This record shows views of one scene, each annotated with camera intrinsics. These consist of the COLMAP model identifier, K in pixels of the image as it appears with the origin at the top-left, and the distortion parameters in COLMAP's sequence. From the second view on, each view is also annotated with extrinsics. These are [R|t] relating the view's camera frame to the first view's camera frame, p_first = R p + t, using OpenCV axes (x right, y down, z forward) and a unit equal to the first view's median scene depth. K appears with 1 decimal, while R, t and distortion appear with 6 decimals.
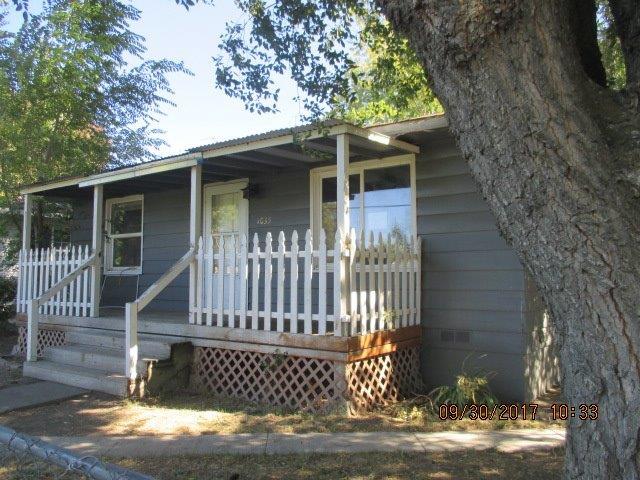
lens RADIAL K [[545.0, 0, 321.3], [0, 545.0, 239.8], [0, 0, 1]] dist [-0.060303, 0.013476]
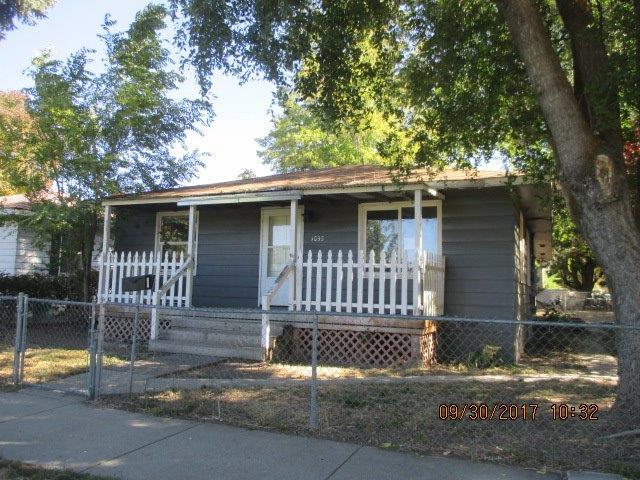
lens RADIAL K [[545.0, 0, 319.9], [0, 545.0, 240.4], [0, 0, 1]] dist [-0.060303, 0.013476]
pose [[0.979517, 0.045850, 0.196072, -0.526363], [-0.042671, 0.998881, -0.020409, -0.005842], [-0.196788, 0.011624, 0.980377, -0.462969]]
